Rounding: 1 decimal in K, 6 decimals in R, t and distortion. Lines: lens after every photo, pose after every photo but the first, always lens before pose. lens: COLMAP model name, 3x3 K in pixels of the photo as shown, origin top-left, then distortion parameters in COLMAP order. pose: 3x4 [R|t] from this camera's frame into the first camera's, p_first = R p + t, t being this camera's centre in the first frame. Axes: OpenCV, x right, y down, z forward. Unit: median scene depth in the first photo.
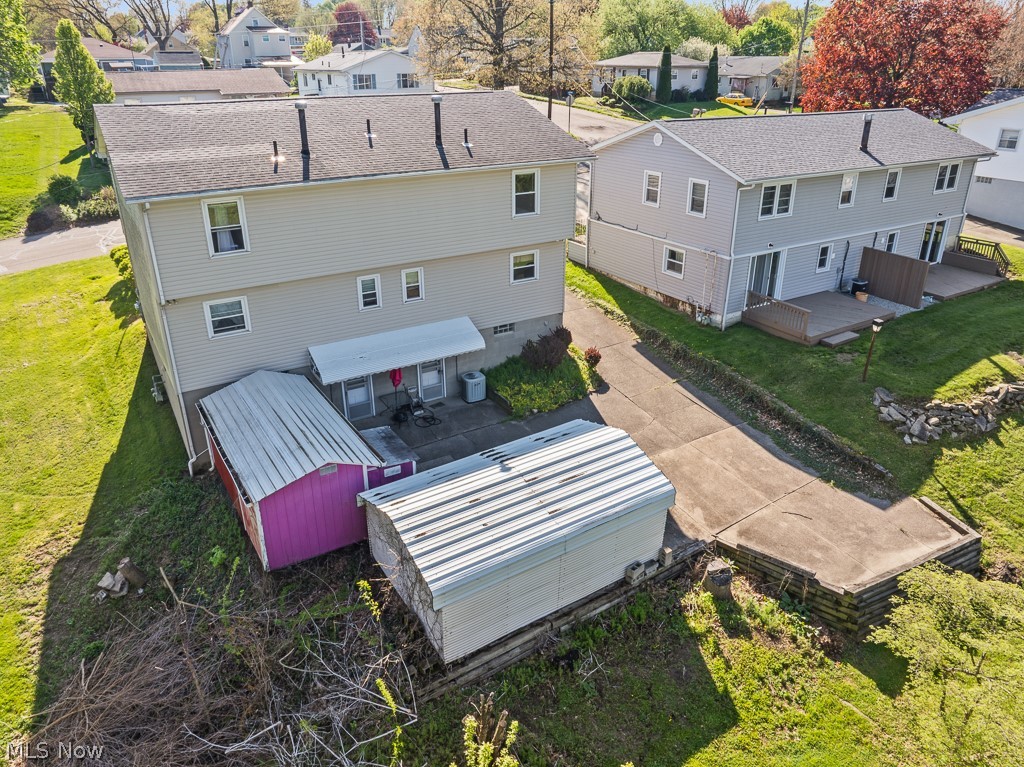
lens RADIAL K [[722.1, 0, 514.9], [0, 722.1, 387.6], [0, 0, 1]] dist [-0.043648, 0.017346]
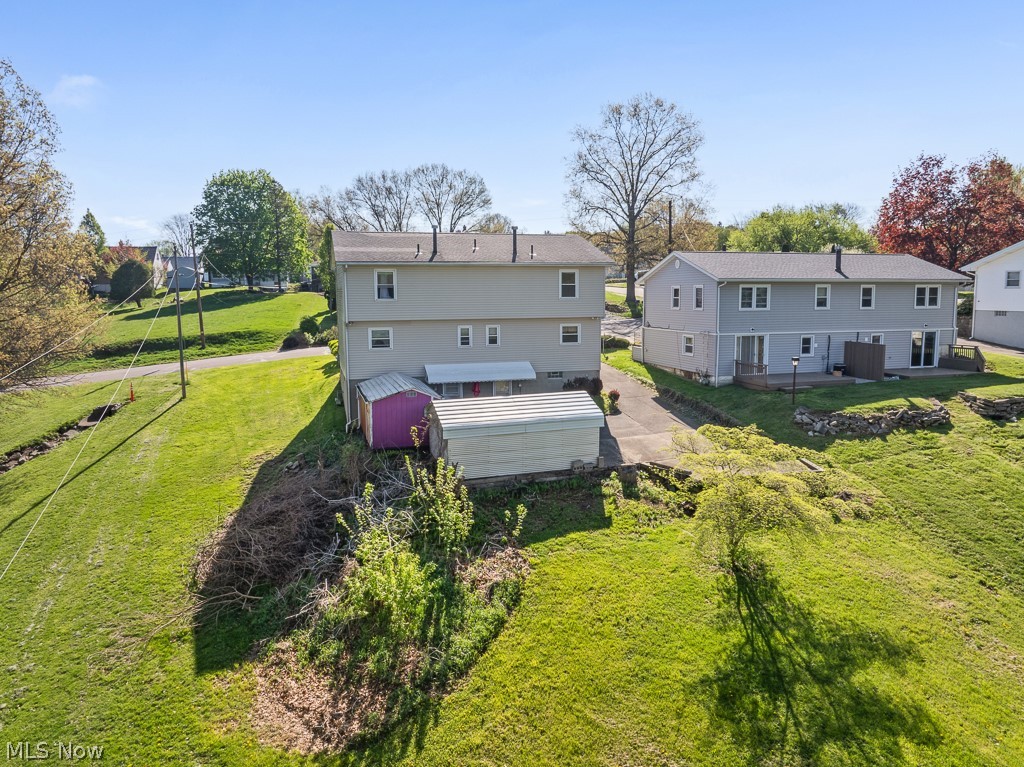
lens RADIAL K [[722.1, 0, 511.6], [0, 722.1, 381.5], [0, 0, 1]] dist [-0.043648, 0.017346]
pose [[0.961593, 0.029397, -0.272902, 0.302015], [-0.110195, 0.951952, -0.285734, 0.363856], [0.251389, 0.304832, 0.918630, -0.387431]]
